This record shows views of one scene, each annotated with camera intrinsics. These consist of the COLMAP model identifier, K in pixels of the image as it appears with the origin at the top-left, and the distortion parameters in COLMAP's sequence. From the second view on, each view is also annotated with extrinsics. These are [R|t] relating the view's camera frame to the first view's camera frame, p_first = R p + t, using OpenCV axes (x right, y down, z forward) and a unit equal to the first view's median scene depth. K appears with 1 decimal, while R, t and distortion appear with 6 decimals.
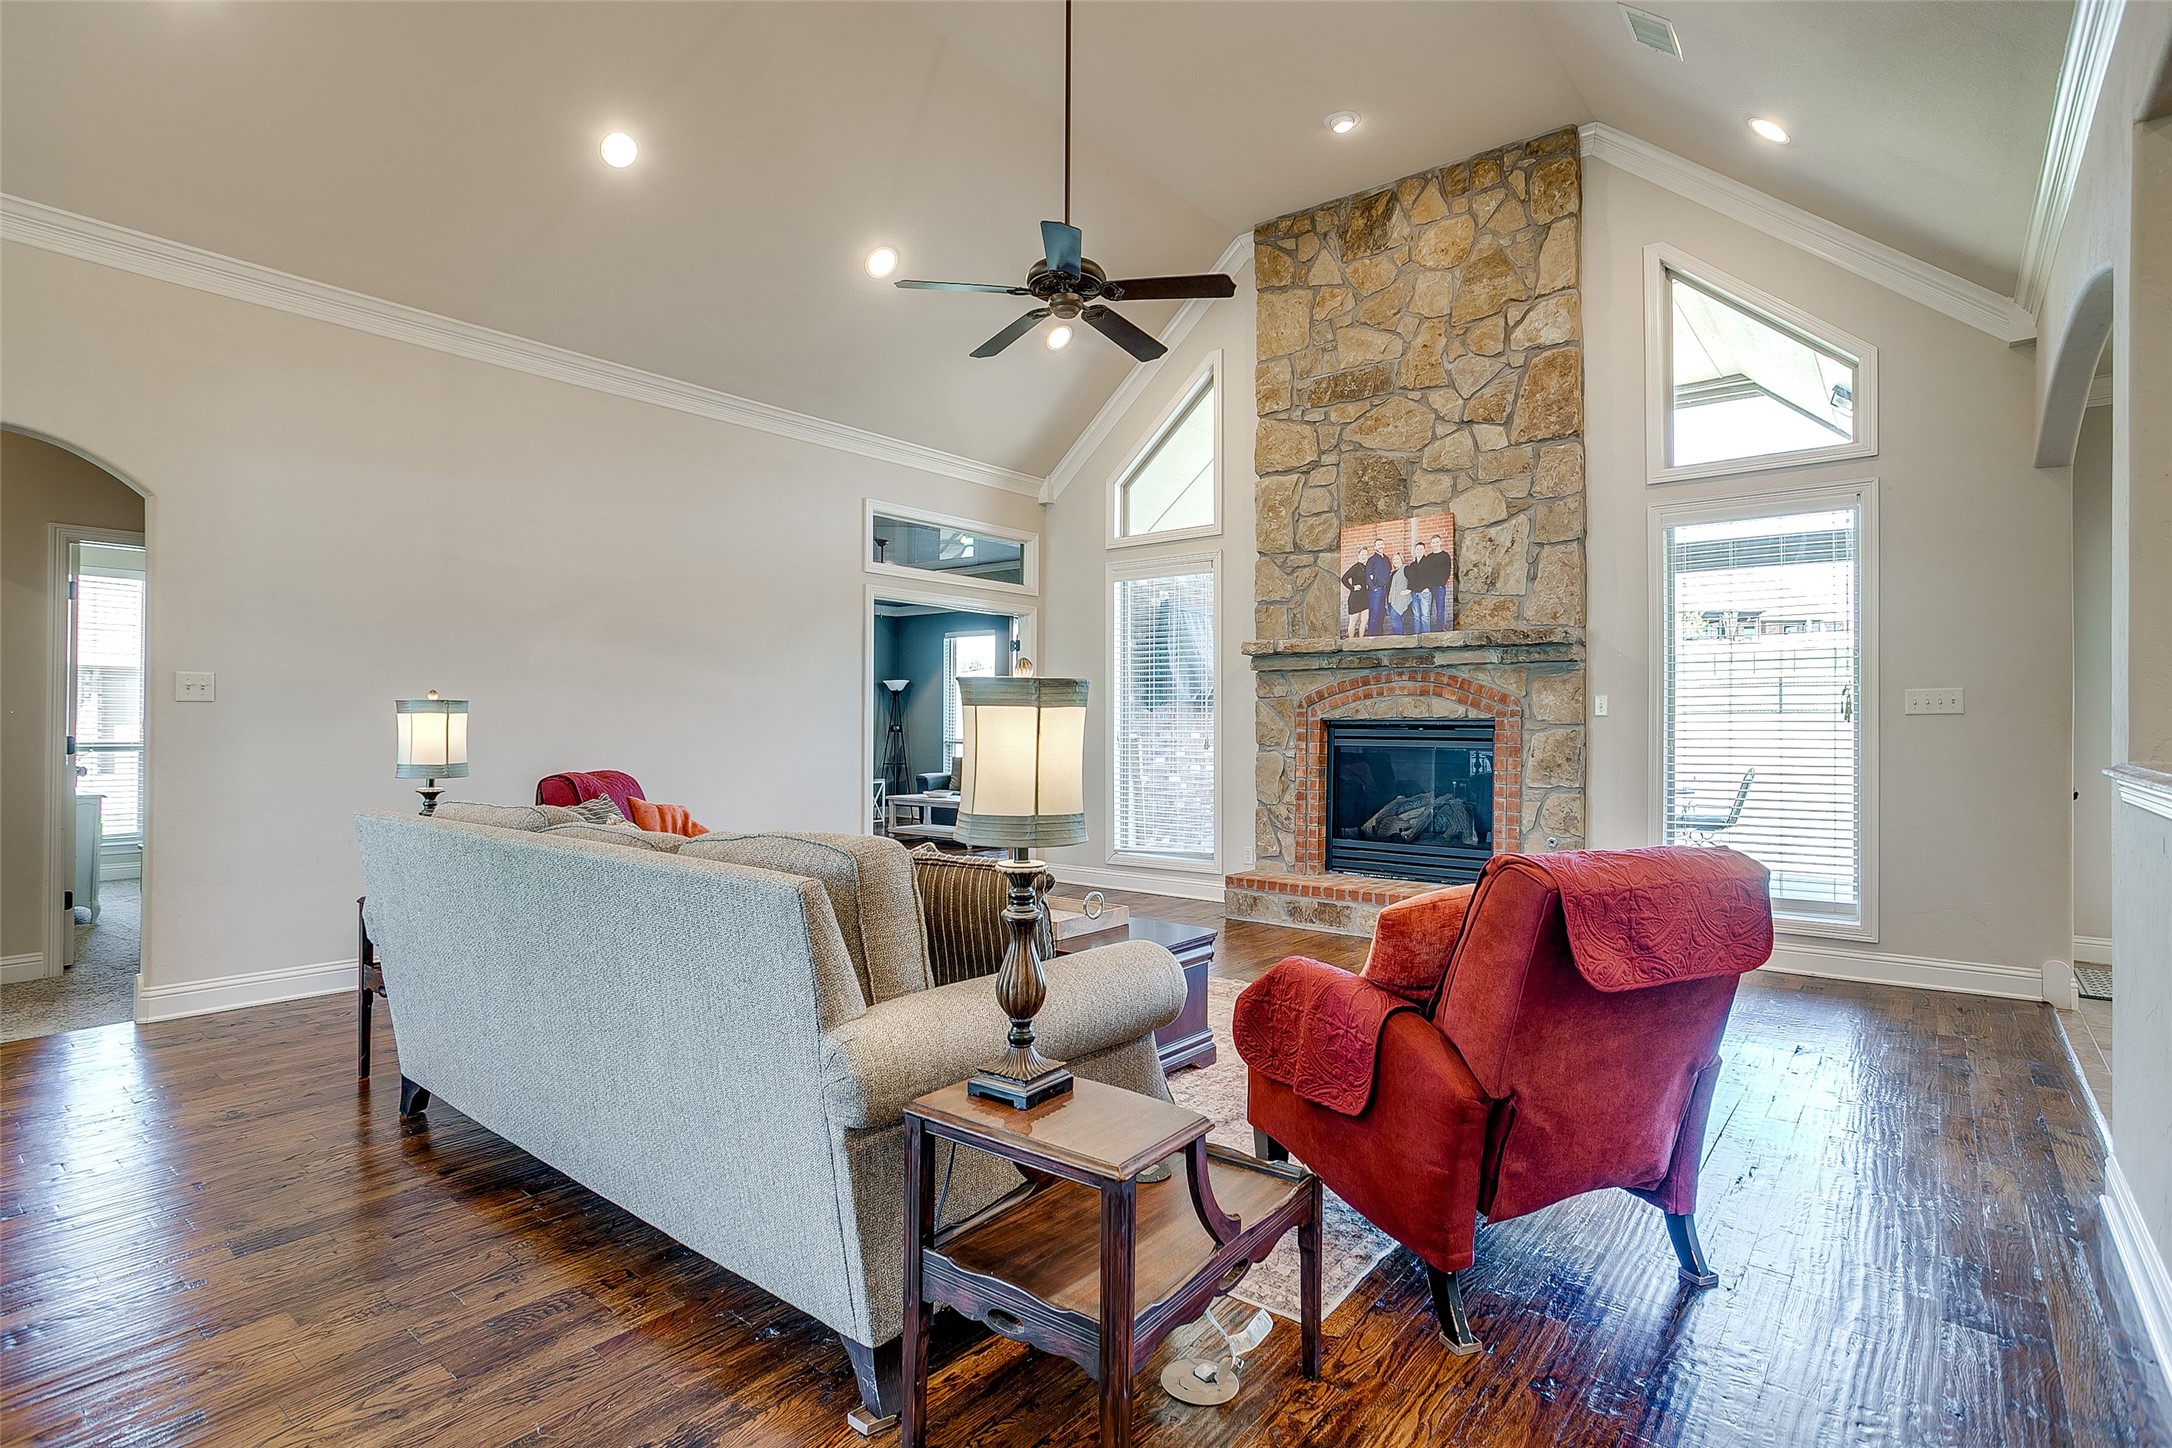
lens RADIAL K [[1077.2, 0, 1076.7], [0, 1077.2, 705.9], [0, 0, 1]] dist [-0.039199, 0.012316]
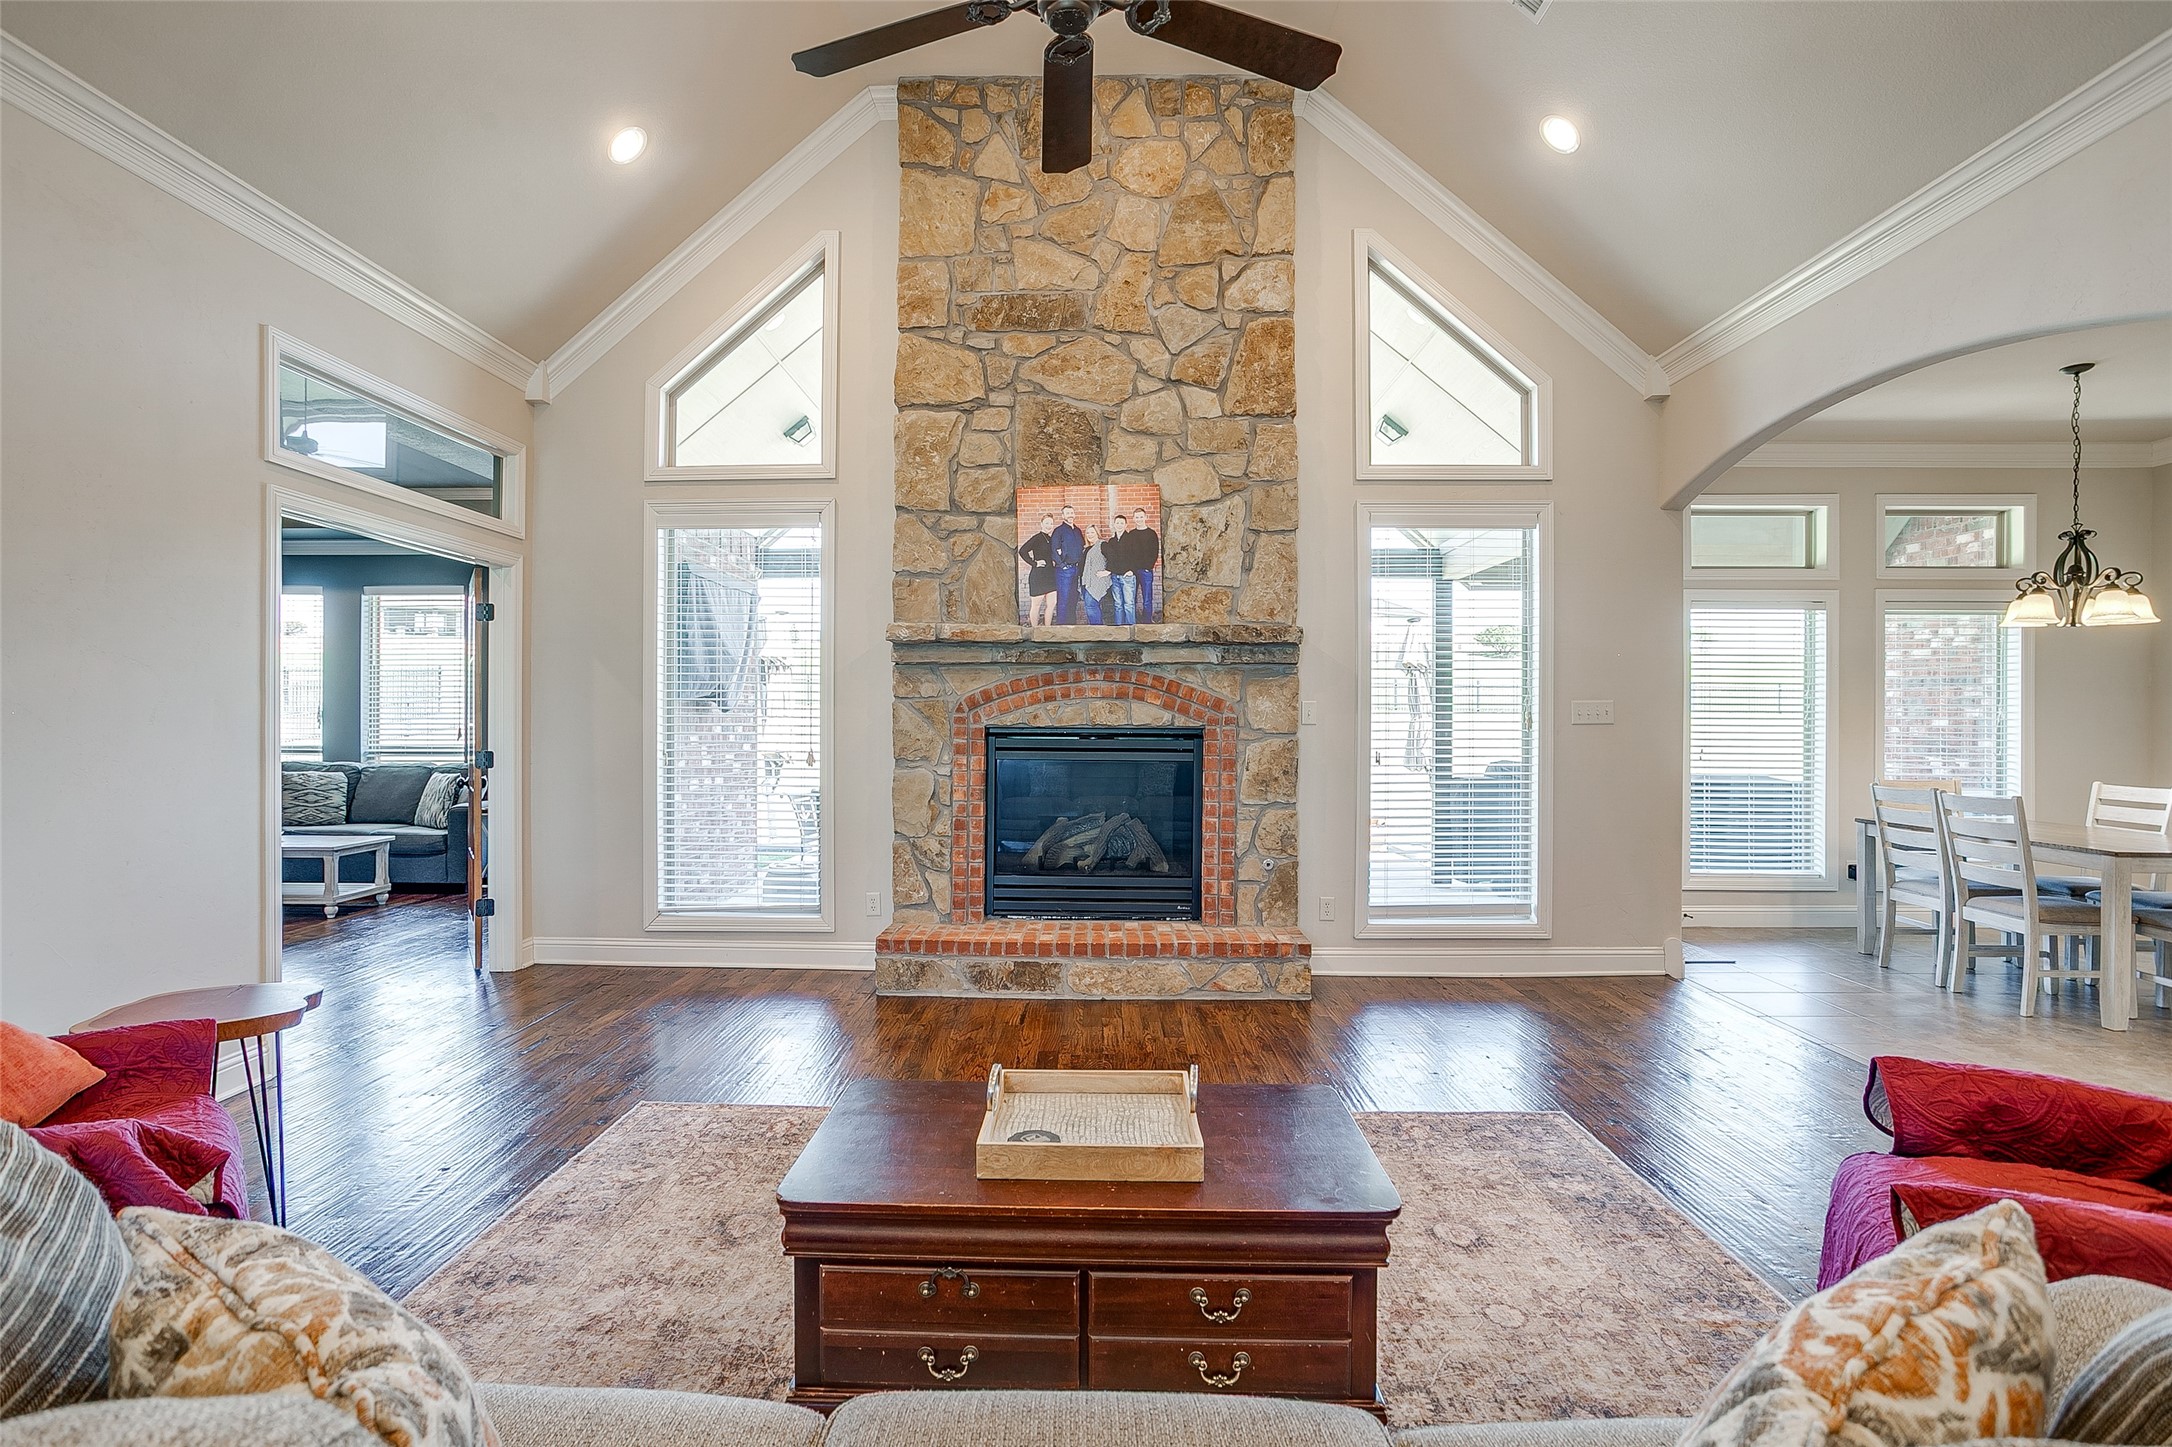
lens RADIAL K [[1077.2, 0, 1069.7], [0, 1077.2, 705.8], [0, 0, 1]] dist [-0.039199, 0.012316]
pose [[0.792887, 0.005945, 0.609340, -0.213747], [-0.011558, 0.999919, 0.005284, -0.007845], [-0.609259, -0.011232, 0.792892, 0.346167]]
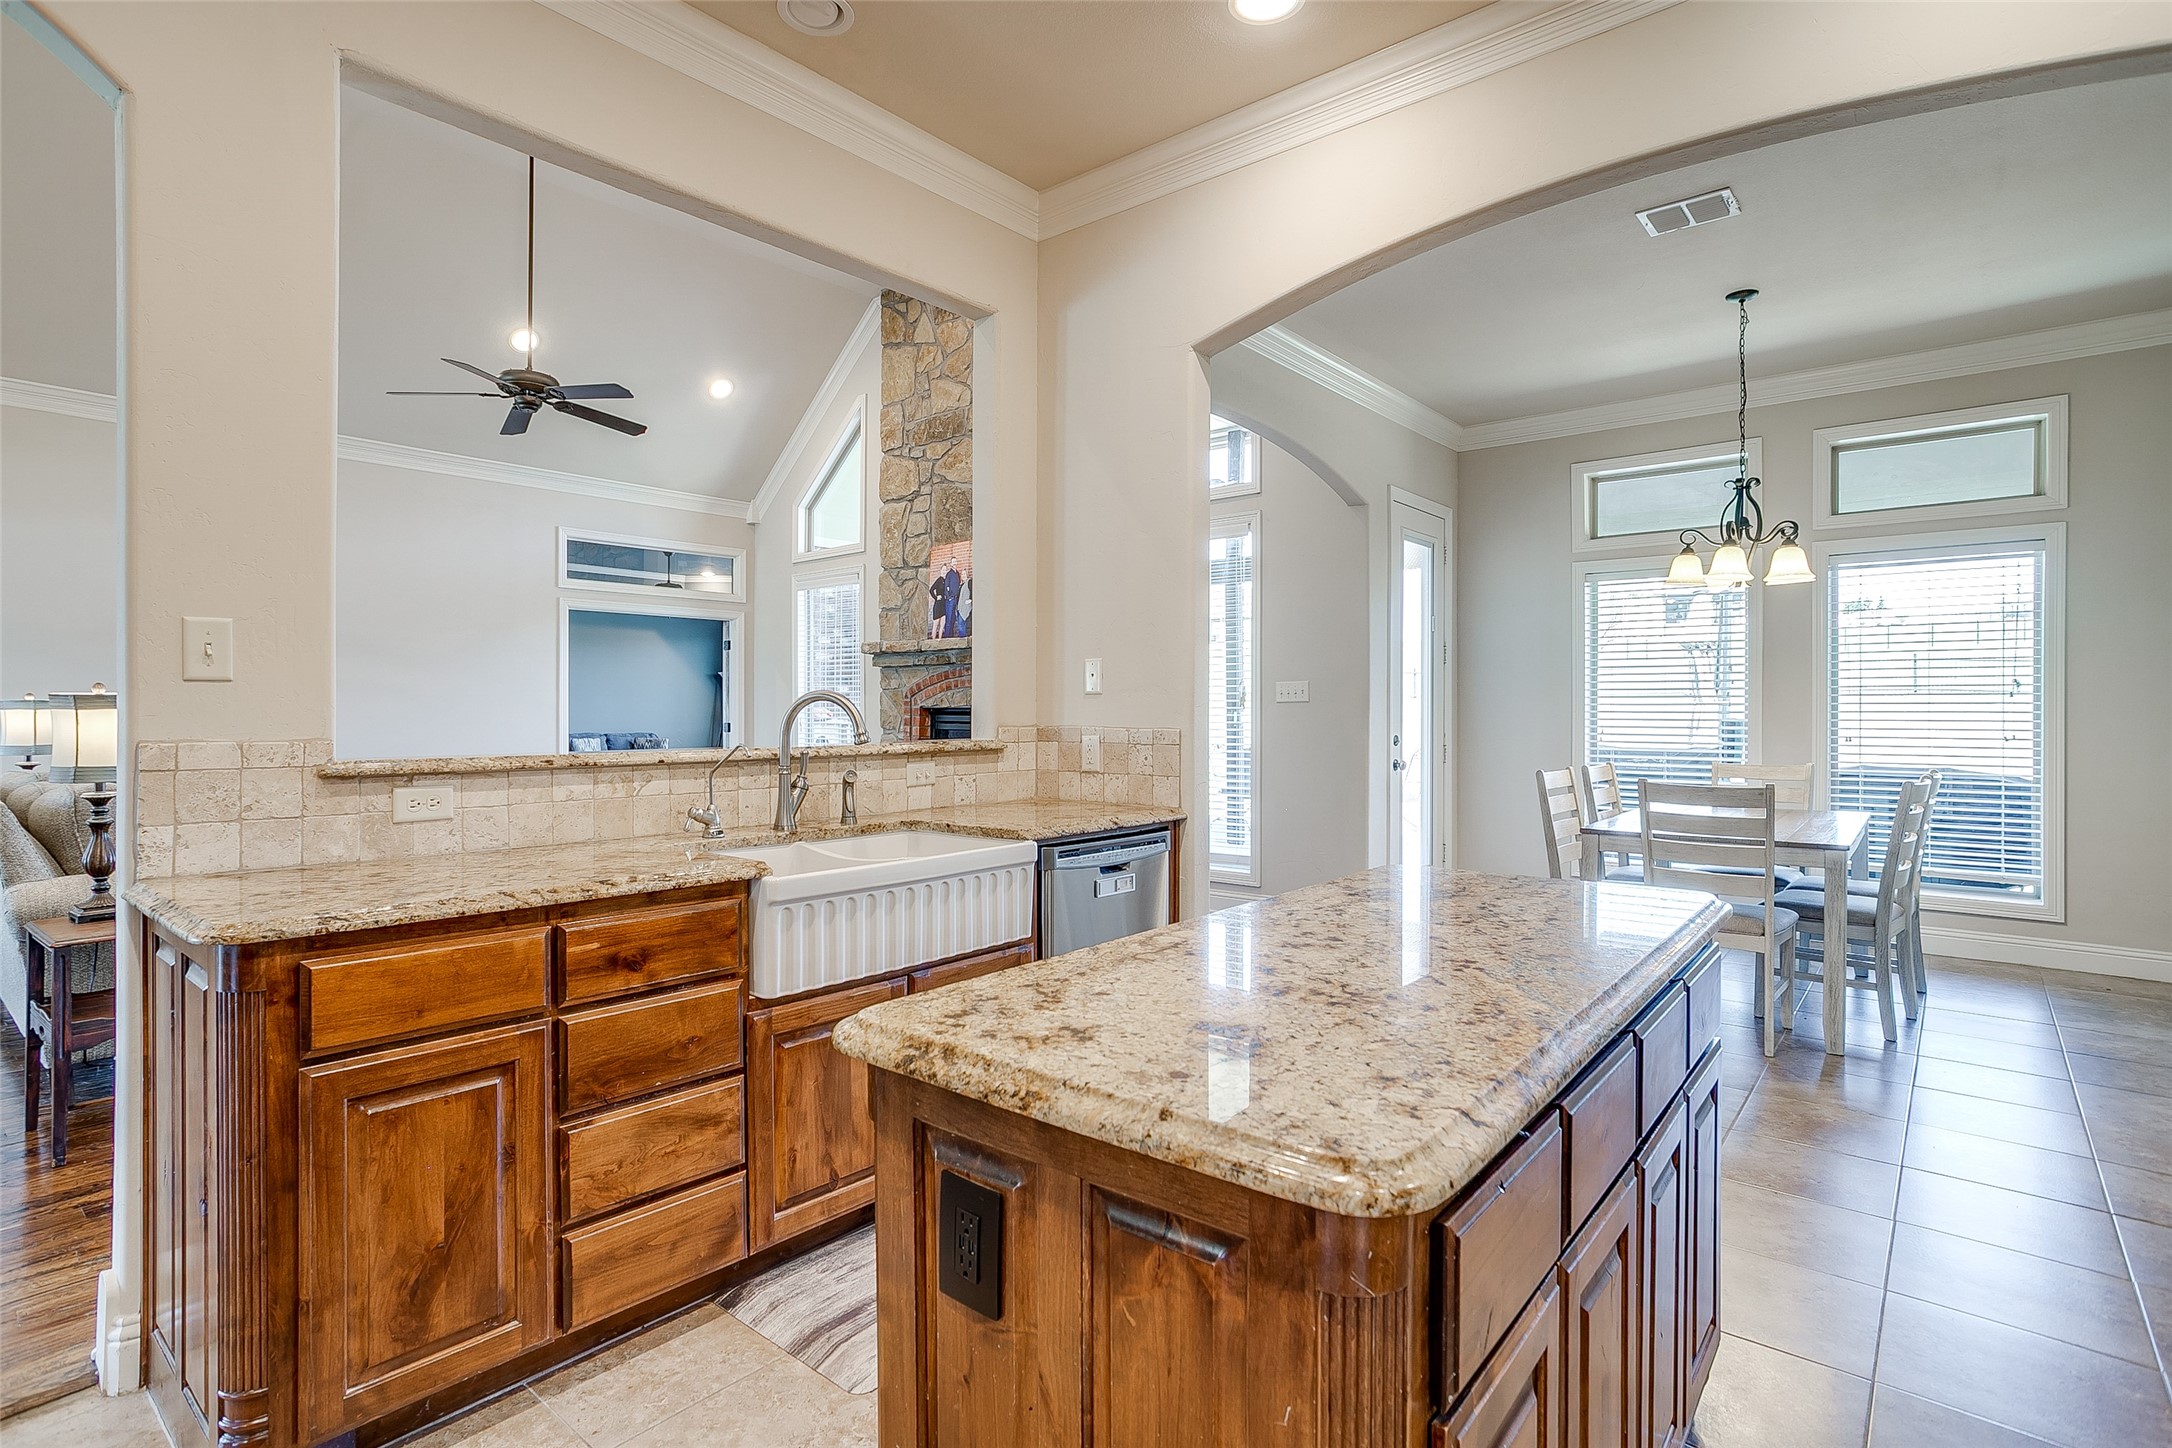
lens RADIAL K [[1077.2, 0, 1077.4], [0, 1077.2, 698.6], [0, 0, 1]] dist [-0.039199, 0.012316]
pose [[0.999876, -0.005790, -0.014626, 0.434077], [0.005905, 0.999952, 0.007824, -0.005568], [0.014580, -0.007909, 0.999862, -0.203815]]
